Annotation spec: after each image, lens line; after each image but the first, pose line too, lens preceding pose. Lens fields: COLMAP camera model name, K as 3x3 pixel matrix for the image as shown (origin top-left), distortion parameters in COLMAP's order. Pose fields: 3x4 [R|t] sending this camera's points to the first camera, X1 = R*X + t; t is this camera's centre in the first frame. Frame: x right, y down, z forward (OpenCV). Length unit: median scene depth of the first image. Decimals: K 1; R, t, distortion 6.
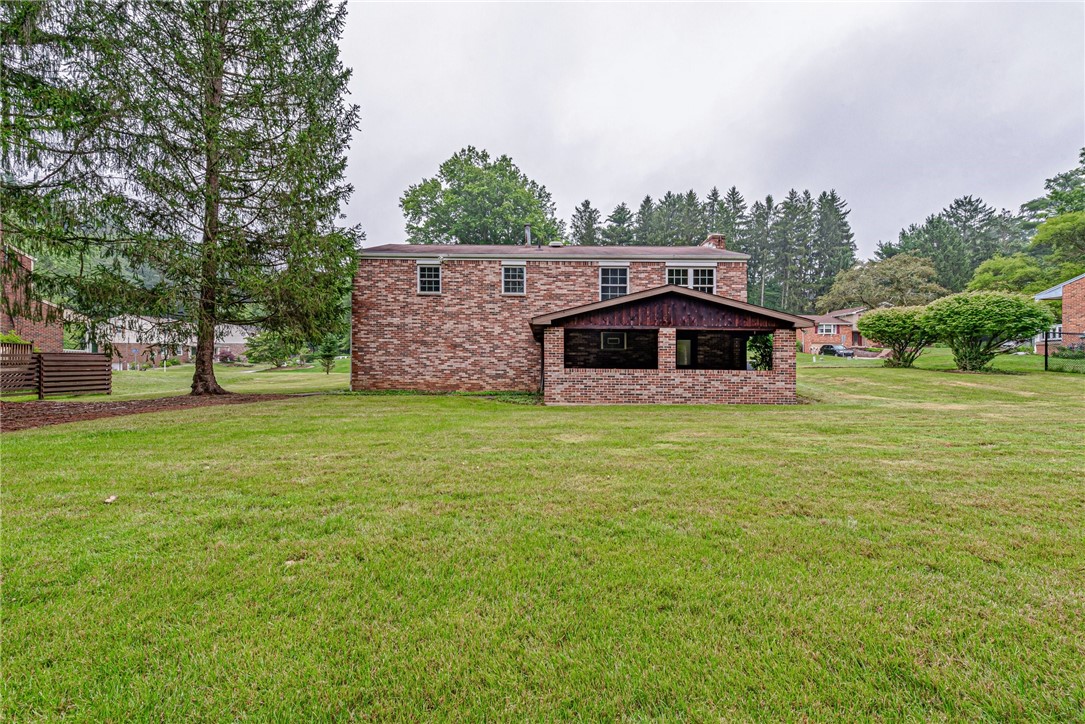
lens RADIAL K [[437.5, 0, 541.5], [0, 437.5, 362.8], [0, 0, 1]] dist [0.009159, -0.000603]
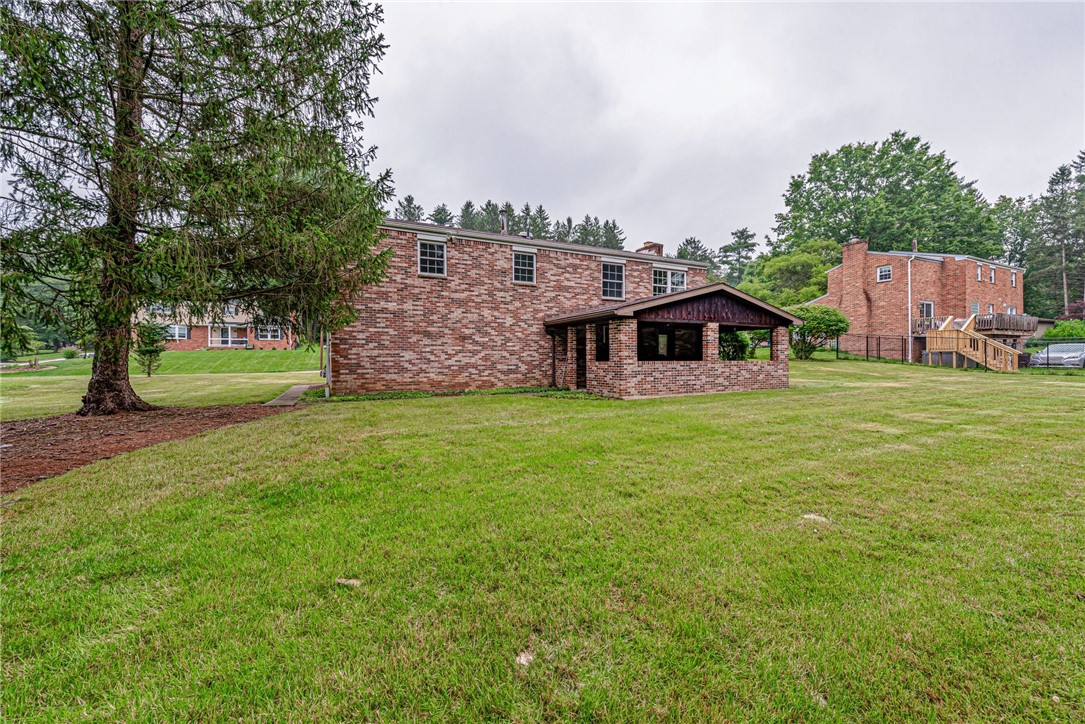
lens RADIAL K [[413.4, 0, 542.5], [0, 413.4, 360.4], [0, 0, 1]] dist [0.001925, -0.000028]
pose [[0.900040, -0.012649, 0.435624, -0.414647], [0.010556, 0.999918, 0.007224, 0.001730], [-0.435679, -0.001903, 0.900100, 0.192842]]
